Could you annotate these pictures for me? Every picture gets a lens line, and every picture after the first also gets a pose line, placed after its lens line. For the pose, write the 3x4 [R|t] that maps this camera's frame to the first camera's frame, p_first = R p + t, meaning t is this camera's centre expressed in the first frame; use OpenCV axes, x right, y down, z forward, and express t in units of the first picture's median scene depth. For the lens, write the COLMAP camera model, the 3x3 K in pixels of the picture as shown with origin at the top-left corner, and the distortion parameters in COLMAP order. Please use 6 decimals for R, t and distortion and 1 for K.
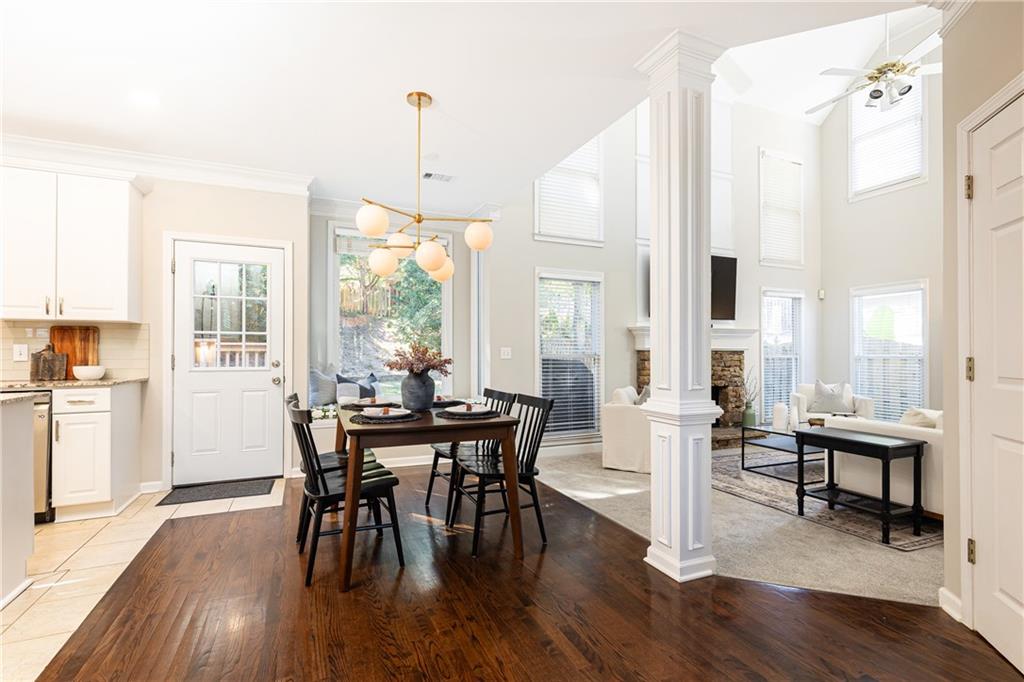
lens RADIAL K [[472.5, 0, 513.8], [0, 472.5, 347.0], [0, 0, 1]] dist [0.003839, -0.000047]
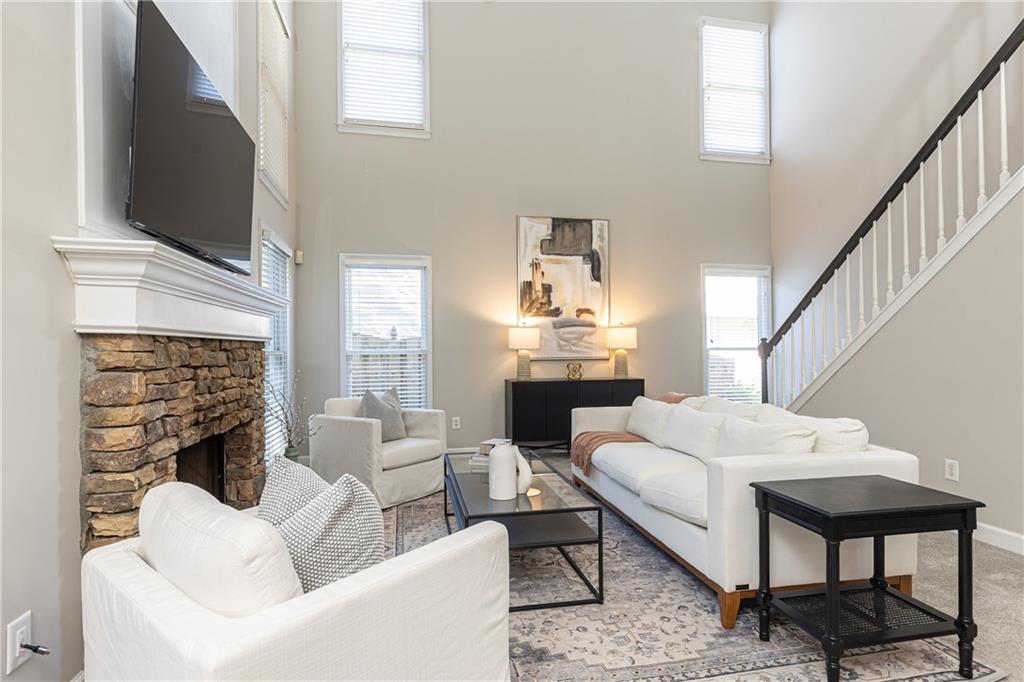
lens RADIAL K [[522.1, 0, 513.1], [0, 522.1, 342.2], [0, 0, 1]] dist [-0.021992, -0.000263]
pose [[0.223896, 0.010582, 0.974556, 0.028981], [-0.001198, 0.999943, -0.010583, 0.013068], [-0.974612, 0.001201, 0.223896, 0.604854]]
